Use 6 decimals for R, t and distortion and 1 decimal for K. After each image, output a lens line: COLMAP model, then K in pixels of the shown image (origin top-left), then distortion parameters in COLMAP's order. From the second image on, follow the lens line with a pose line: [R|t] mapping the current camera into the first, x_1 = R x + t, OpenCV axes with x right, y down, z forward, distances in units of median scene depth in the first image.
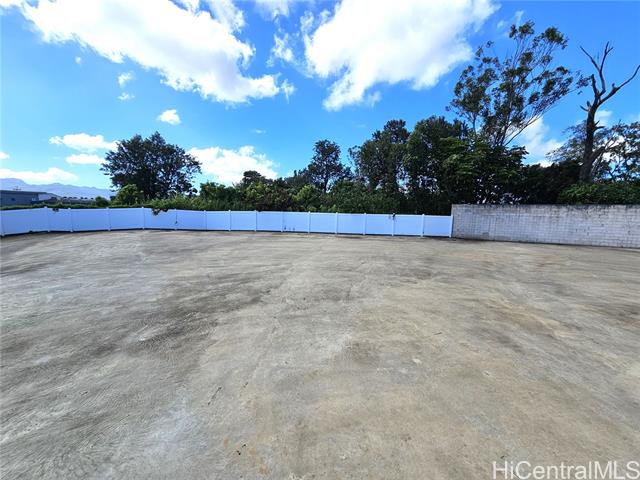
lens RADIAL K [[256.6, 0, 320.2], [0, 256.6, 243.3], [0, 0, 1]] dist [-0.018133, -0.000735]
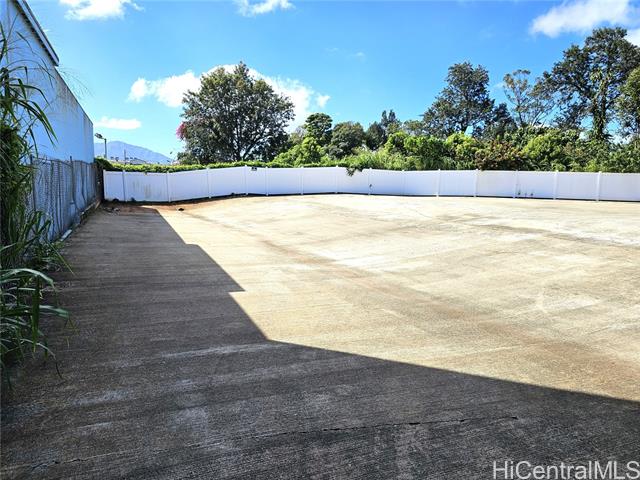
lens RADIAL K [[420.1, 0, 319.5], [0, 420.1, 238.0], [0, 0, 1]] dist [0.008586, -0.006032]
pose [[0.989129, 0.017235, -0.146038, -0.529223], [-0.014526, 0.999702, 0.019600, 0.056223], [0.146332, -0.017266, 0.989085, -0.299074]]
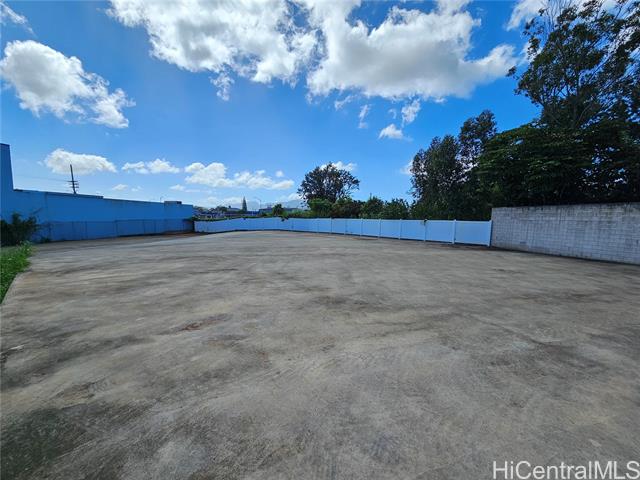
lens RADIAL K [[256.6, 0, 316.9], [0, 256.6, 239.7], [0, 0, 1]] dist [-0.018133, -0.000735]
pose [[0.693673, 0.046837, -0.718766, 0.714099], [-0.078637, 0.996843, -0.010935, 0.009469], [0.715985, 0.064107, 0.695166, -0.011486]]
